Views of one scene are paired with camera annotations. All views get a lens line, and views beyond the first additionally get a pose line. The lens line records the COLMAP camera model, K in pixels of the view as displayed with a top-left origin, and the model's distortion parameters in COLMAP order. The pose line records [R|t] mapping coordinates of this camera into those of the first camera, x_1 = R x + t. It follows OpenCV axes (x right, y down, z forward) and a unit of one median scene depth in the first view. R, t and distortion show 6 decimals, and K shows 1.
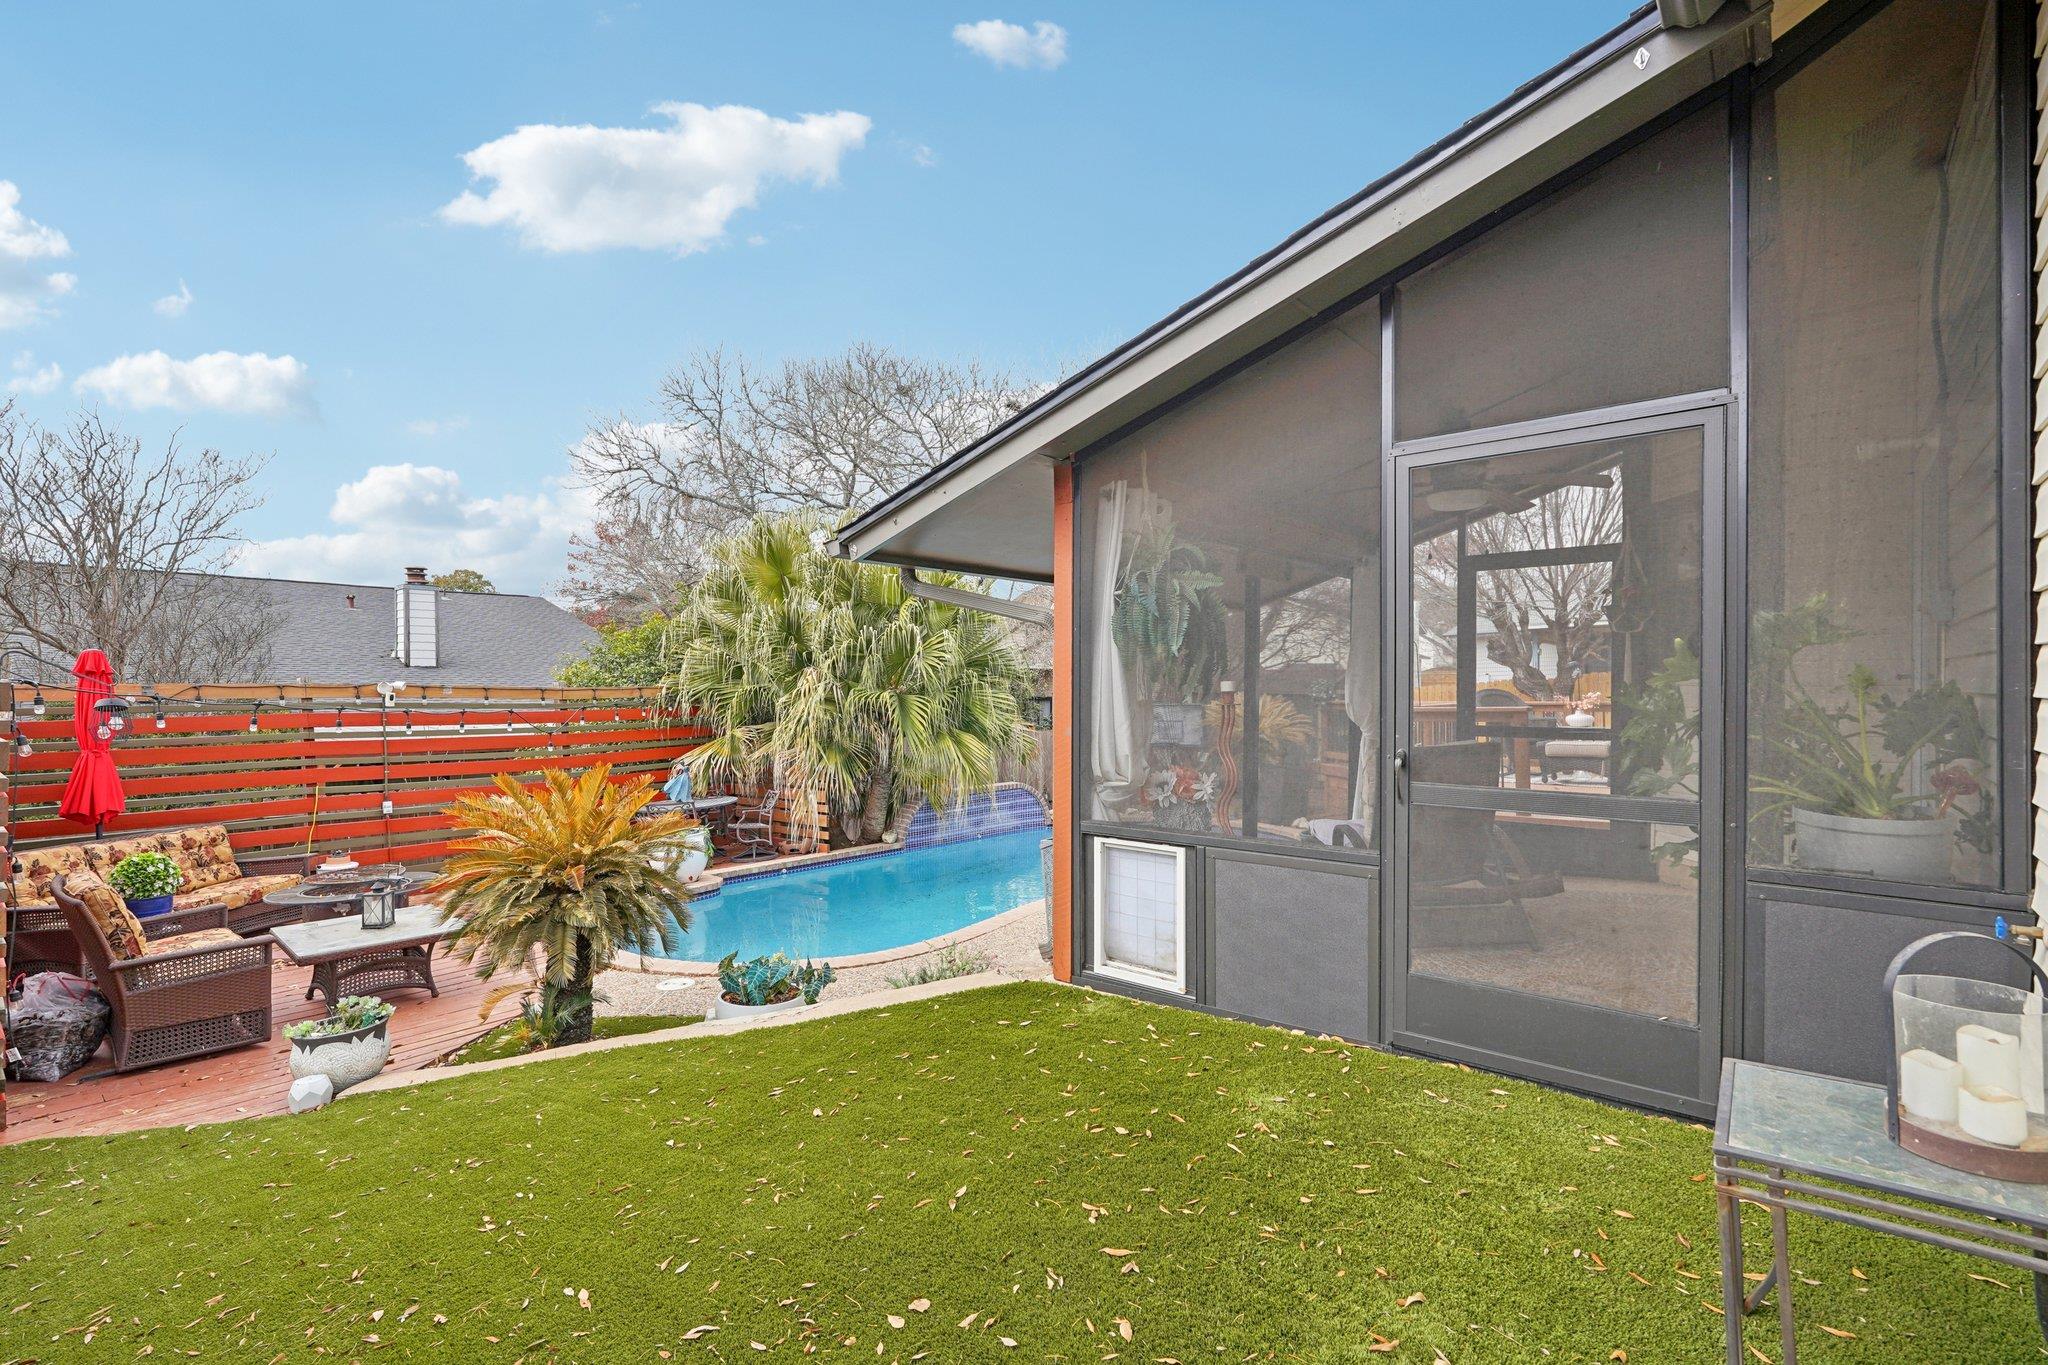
lens RADIAL K [[903.0, 0, 977.3], [0, 903.0, 686.9], [0, 0, 1]] dist [-0.000943, -0.000031]
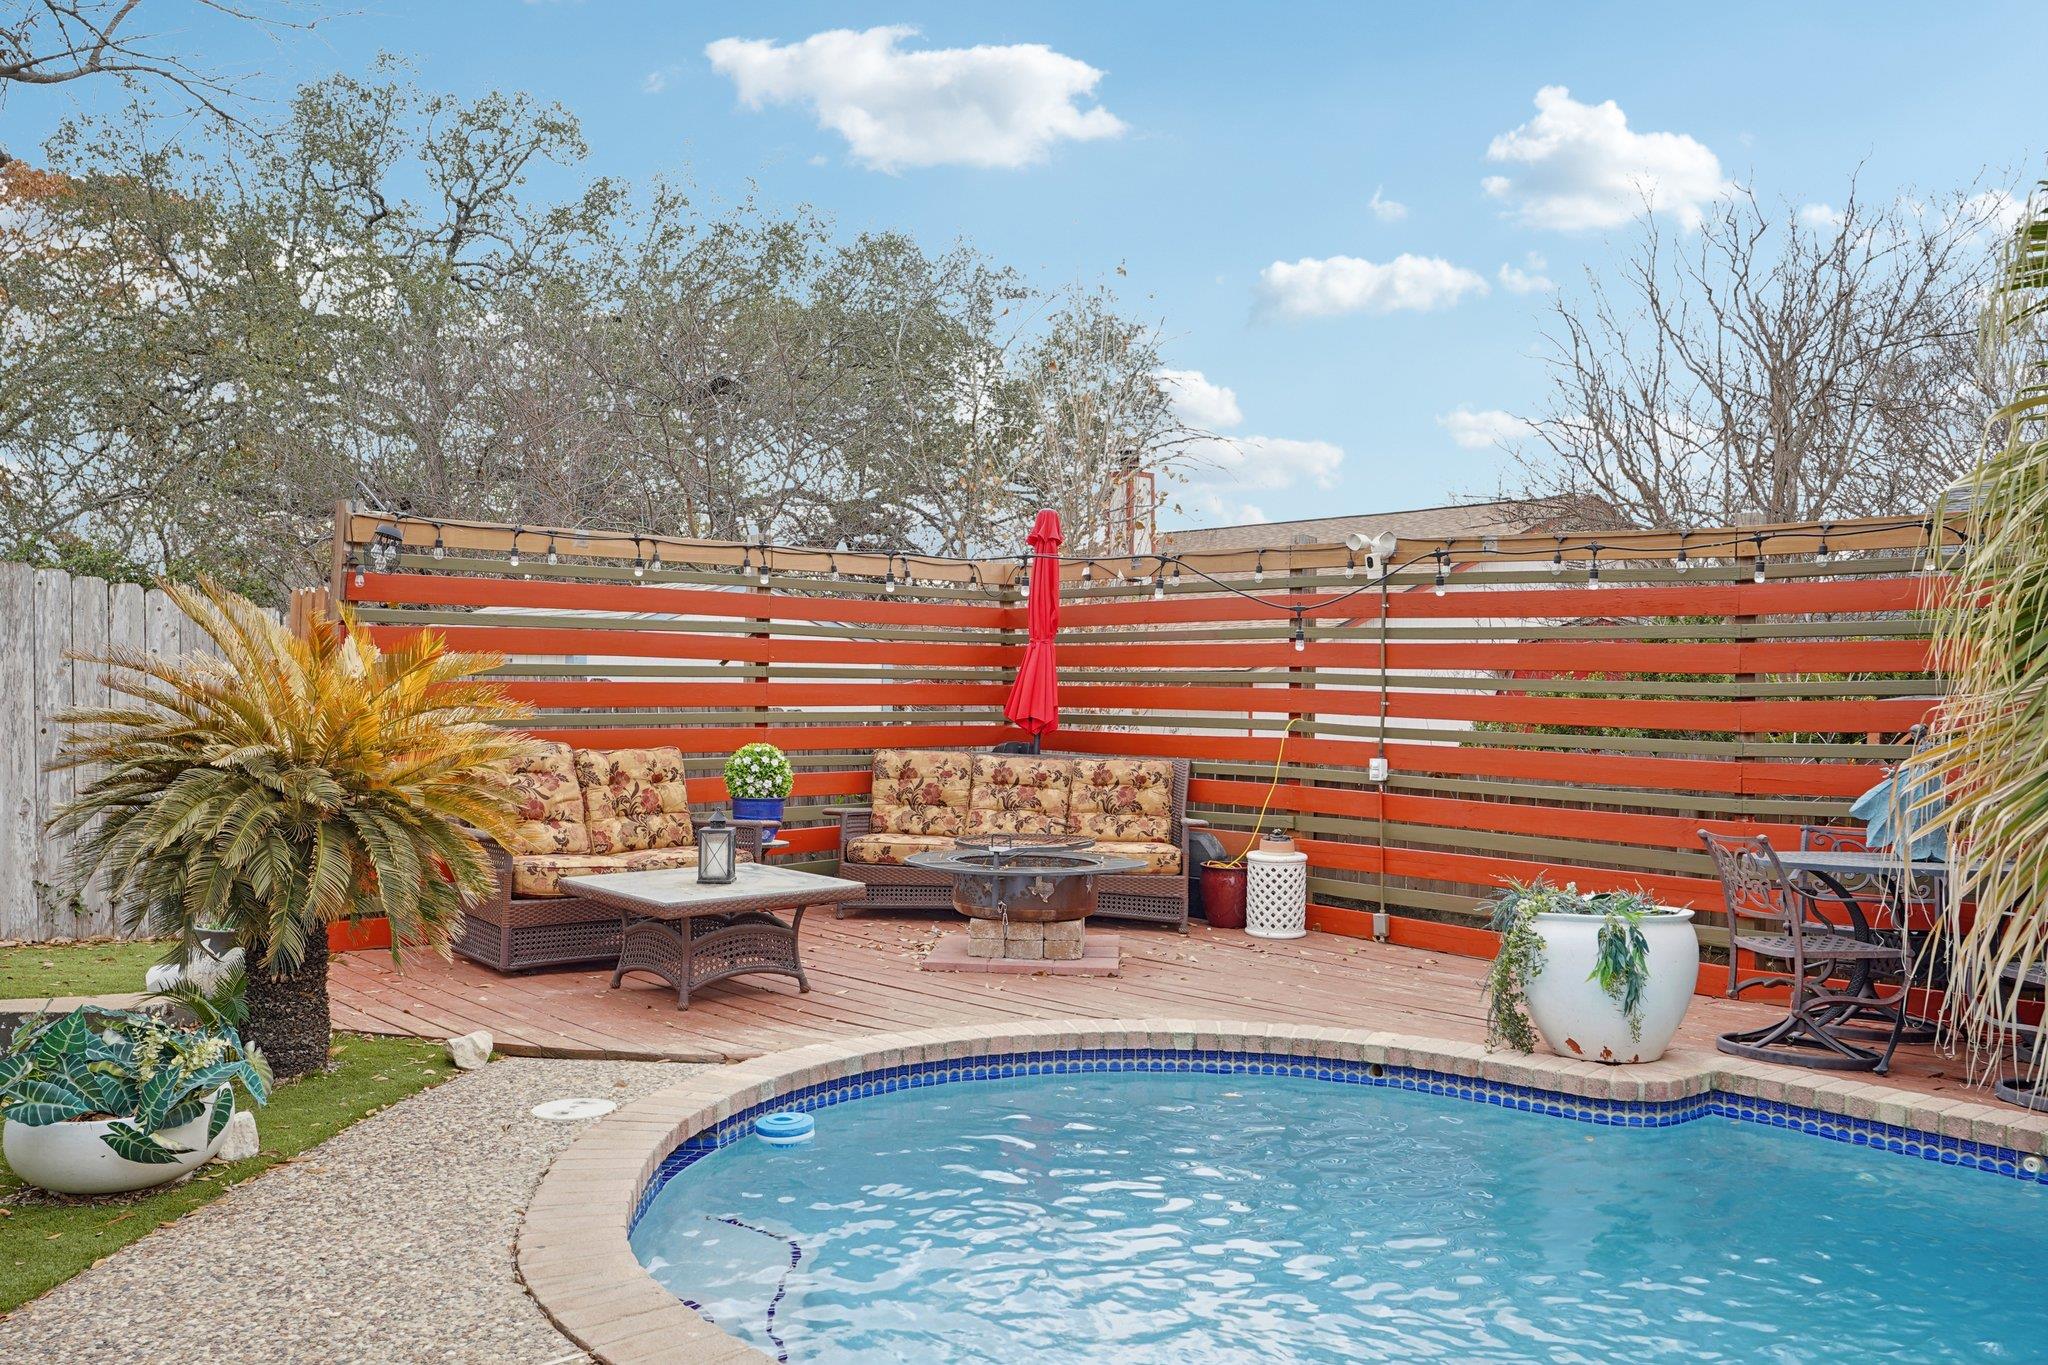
lens RADIAL K [[1563.5, 0, 1028.8], [0, 1563.5, 648.8], [0, 0, 1]] dist [-0.000734, 0.005250]
pose [[-0.062624, -0.014885, -0.997926, 0.230828], [-0.009377, 0.999853, -0.014325, 0.064176], [0.997993, 0.008460, -0.062754, 0.705463]]
